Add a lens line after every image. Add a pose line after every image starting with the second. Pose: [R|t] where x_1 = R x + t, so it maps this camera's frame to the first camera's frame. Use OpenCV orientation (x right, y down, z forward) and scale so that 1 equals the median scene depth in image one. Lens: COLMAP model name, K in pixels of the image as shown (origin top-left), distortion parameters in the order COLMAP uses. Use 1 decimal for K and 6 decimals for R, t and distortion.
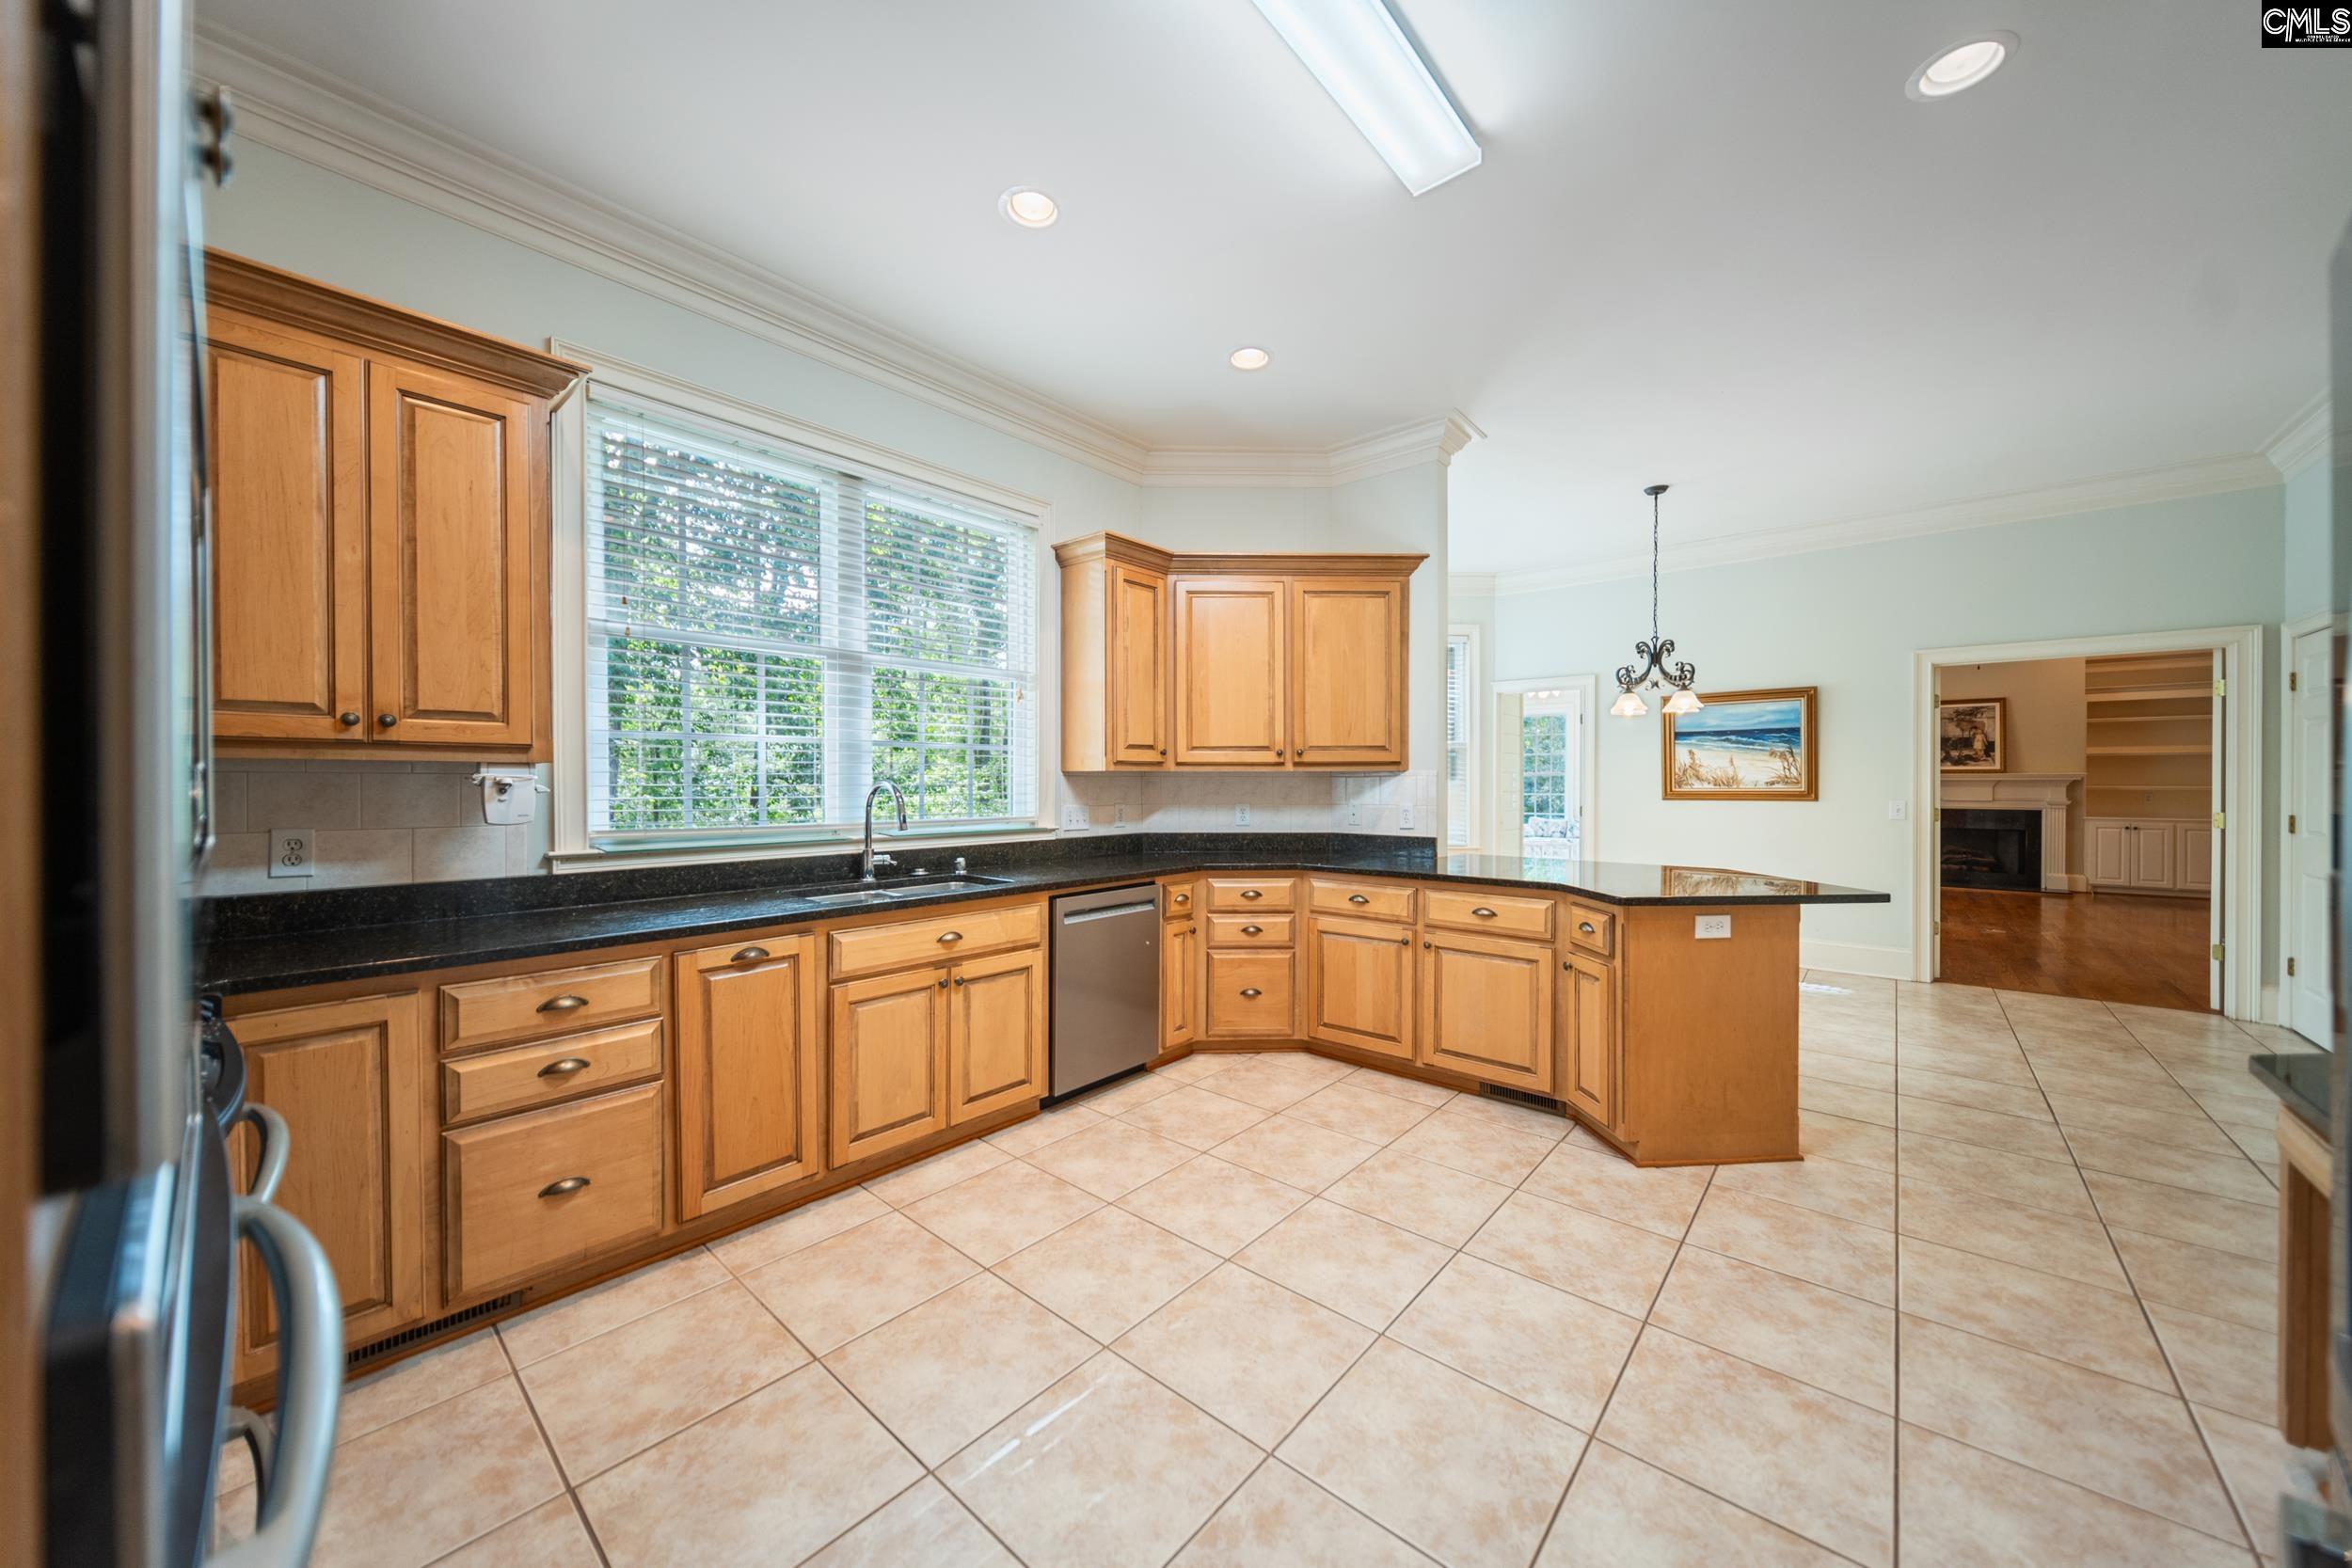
lens RADIAL K [[830.4, 0, 1164.0], [0, 830.4, 788.0], [0, 0, 1]] dist [-0.000656, -0.000227]
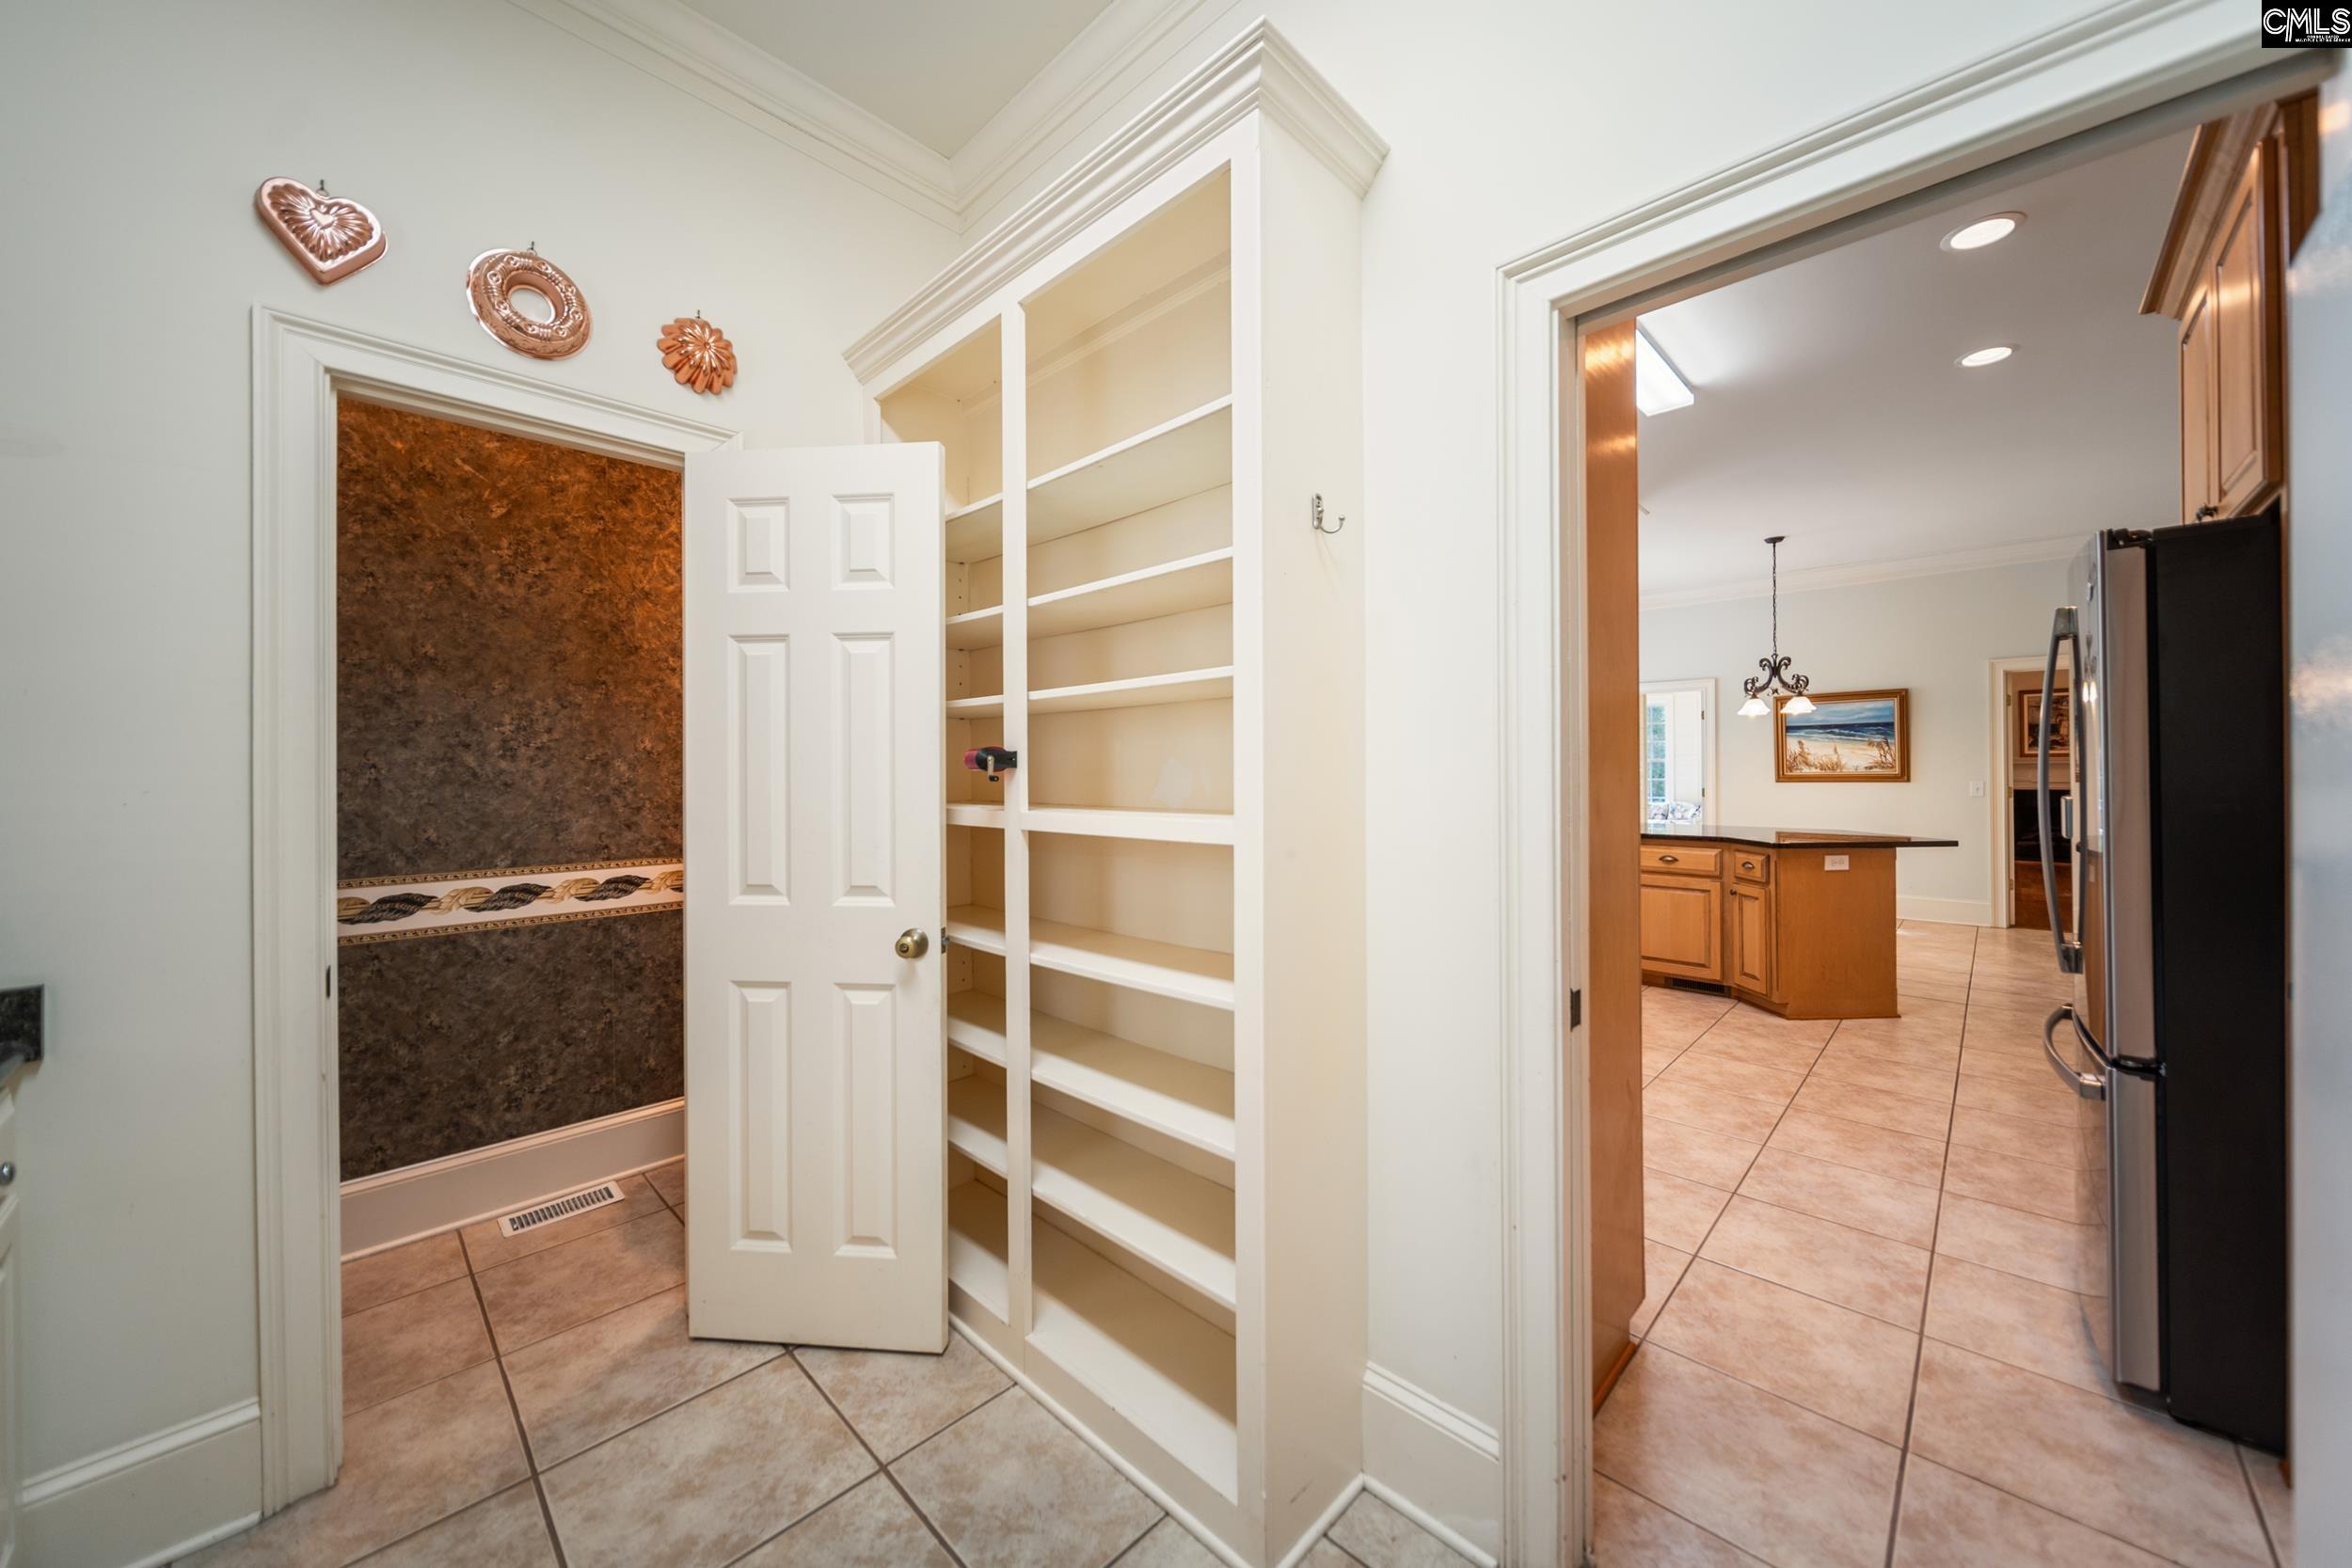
lens RADIAL K [[830.4, 0, 1183.5], [0, 830.4, 769.9], [0, 0, 1]] dist [-0.000656, -0.000227]
pose [[0.998503, -0.007636, -0.054170, -0.347368], [0.007214, 0.999942, -0.007965, -0.000086], [0.054228, 0.007562, 0.998500, -0.451813]]
